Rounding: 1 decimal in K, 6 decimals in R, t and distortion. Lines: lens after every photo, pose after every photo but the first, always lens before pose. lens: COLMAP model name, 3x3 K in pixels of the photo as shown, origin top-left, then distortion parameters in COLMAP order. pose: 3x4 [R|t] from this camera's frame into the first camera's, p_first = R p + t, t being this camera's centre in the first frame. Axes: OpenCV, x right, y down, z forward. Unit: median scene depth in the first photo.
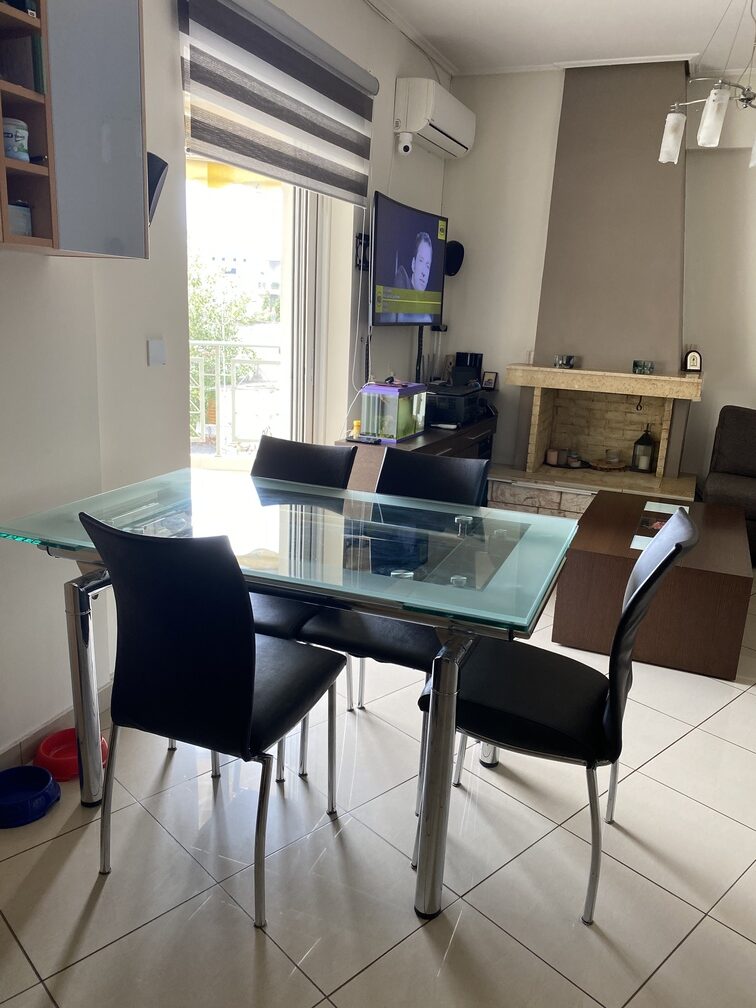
lens RADIAL K [[766.3, 0, 377.9], [0, 766.3, 505.3], [0, 0, 1]] dist [0.041640, -0.057645]
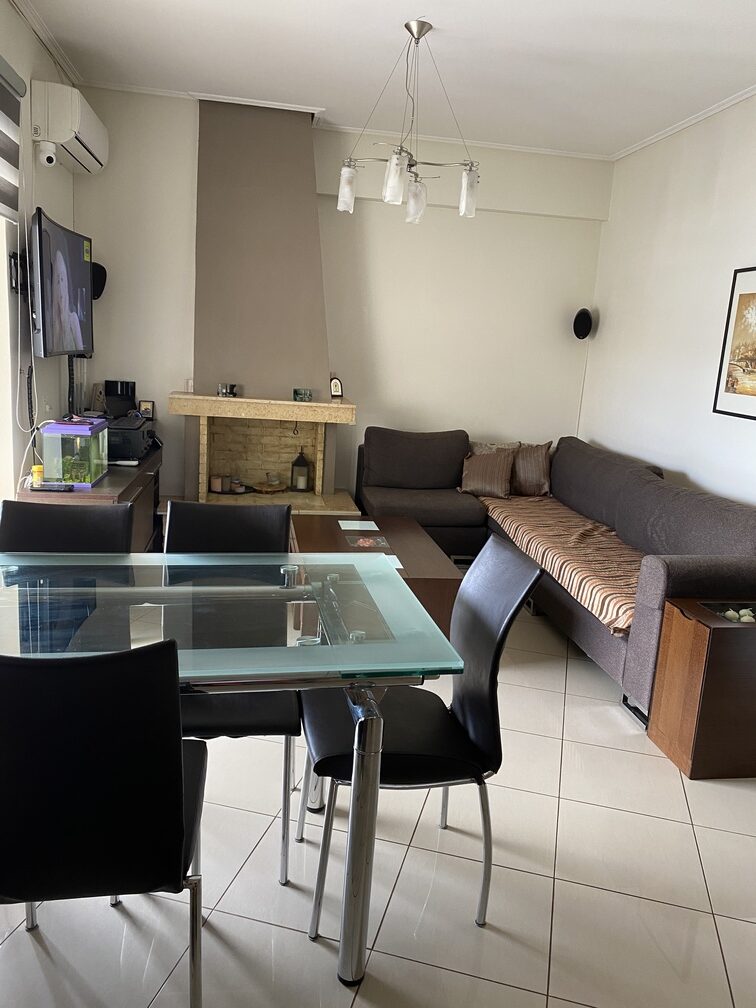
lens RADIAL K [[766.3, 0, 380.4], [0, 766.3, 508.3], [0, 0, 1]] dist [0.041640, -0.057645]
pose [[0.844672, -0.102866, 0.525307, -0.147048], [0.110506, 0.993732, 0.016904, -0.031209], [-0.523753, 0.043771, 0.850745, 0.051217]]
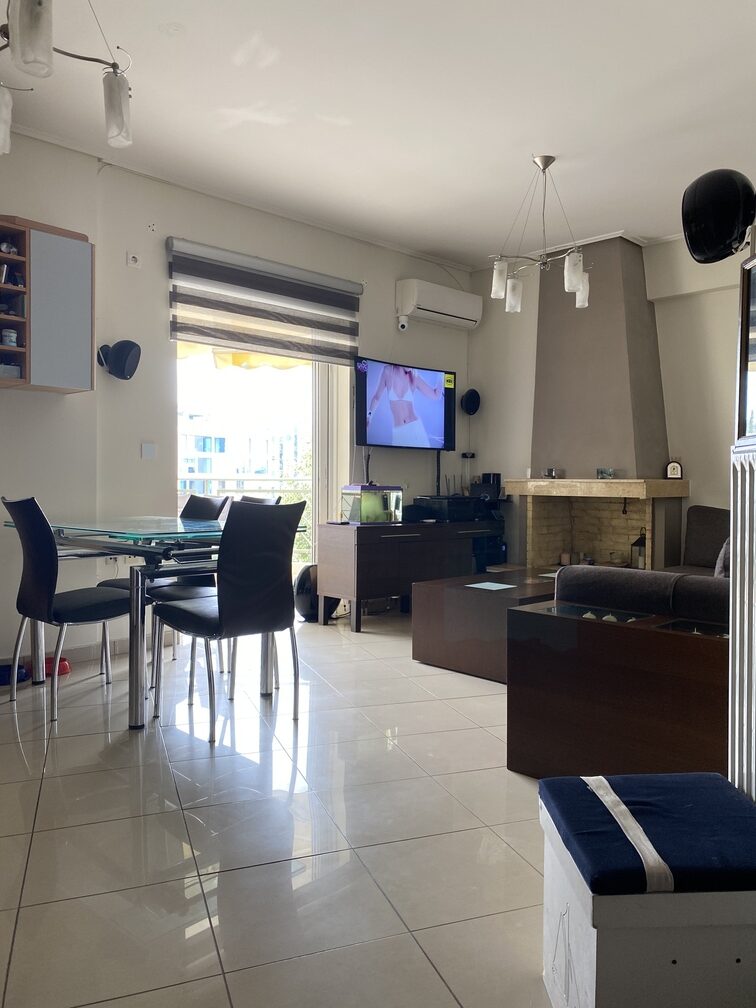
lens RADIAL K [[766.3, 0, 380.1], [0, 766.3, 501.6], [0, 0, 1]] dist [0.041640, -0.057645]
pose [[0.923473, -0.026872, -0.382722, 0.508255], [-0.064451, 0.972503, -0.223796, 0.157664], [0.378212, 0.231337, 0.896347, -0.185987]]
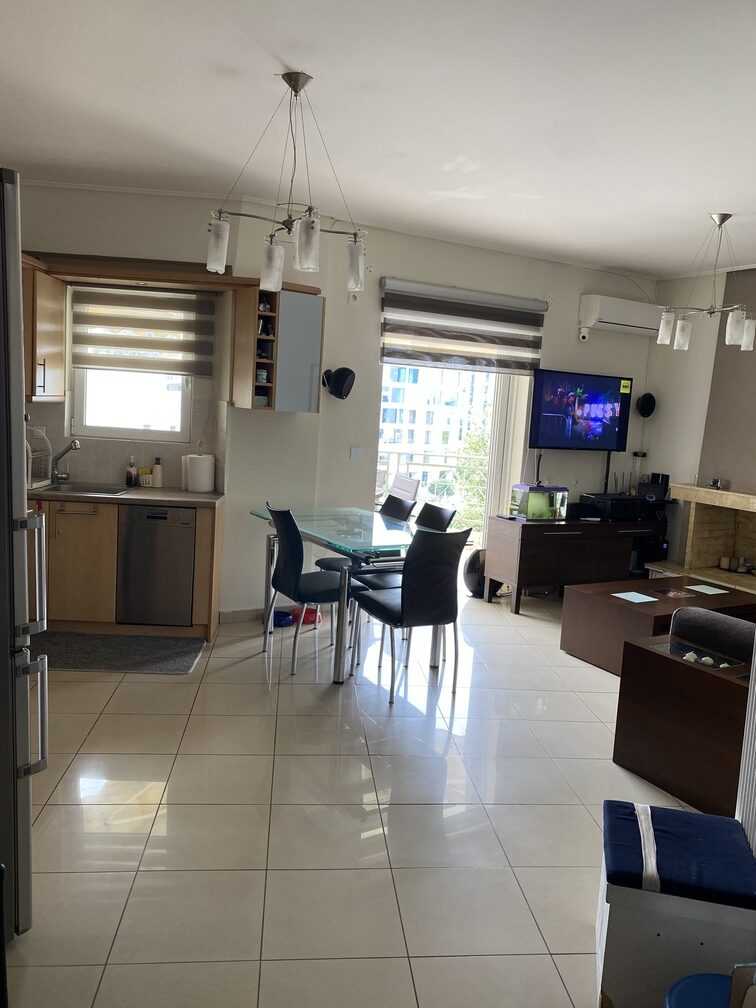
lens RADIAL K [[766.3, 0, 377.6], [0, 766.3, 491.7], [0, 0, 1]] dist [0.041640, -0.057645]
pose [[0.801753, 0.073720, -0.593091, 0.616994], [-0.178138, 0.976734, -0.119405, 0.087673], [0.570490, 0.201385, 0.796232, -0.373165]]
